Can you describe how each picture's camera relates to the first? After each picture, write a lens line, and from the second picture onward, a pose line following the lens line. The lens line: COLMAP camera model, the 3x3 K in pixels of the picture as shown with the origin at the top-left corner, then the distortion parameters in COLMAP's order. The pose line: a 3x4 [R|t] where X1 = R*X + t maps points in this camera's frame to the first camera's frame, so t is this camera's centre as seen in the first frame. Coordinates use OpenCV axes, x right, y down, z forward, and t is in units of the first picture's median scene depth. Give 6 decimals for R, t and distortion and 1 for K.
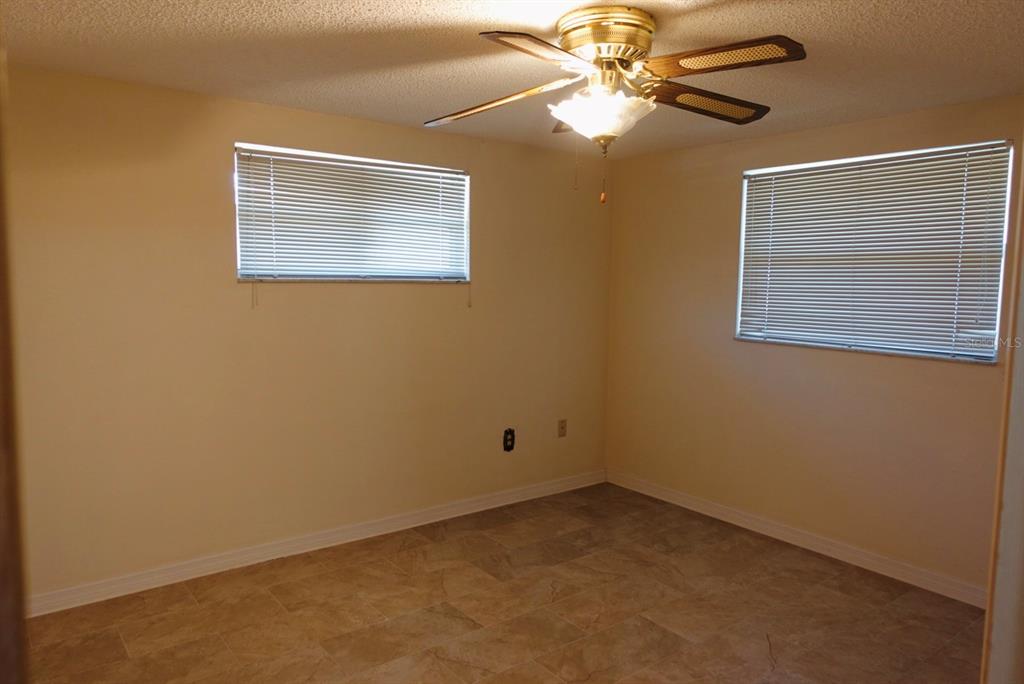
lens RADIAL K [[705.6, 0, 509.2], [0, 705.6, 339.5], [0, 0, 1]] dist [0.001627, 0.006576]
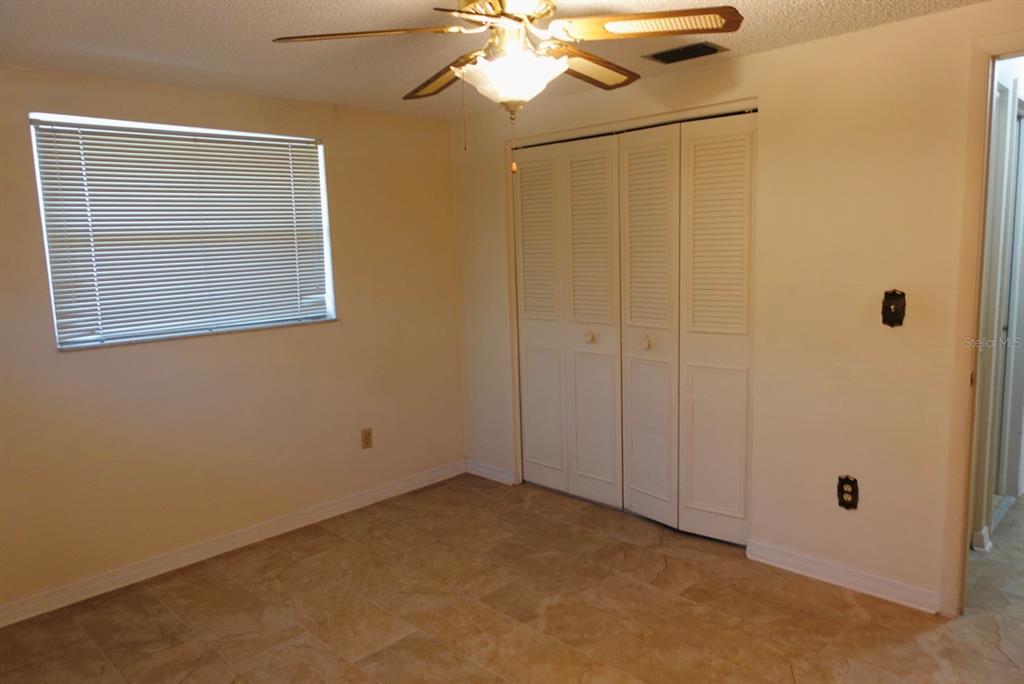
lens RADIAL K [[705.6, 0, 509.2], [0, 705.6, 341.1], [0, 0, 1]] dist [0.001627, 0.006576]
pose [[-0.133986, -0.145952, 0.980176, -0.526228], [0.124300, 0.978808, 0.162740, -0.083682], [-0.983157, 0.143641, -0.113005, 0.750231]]
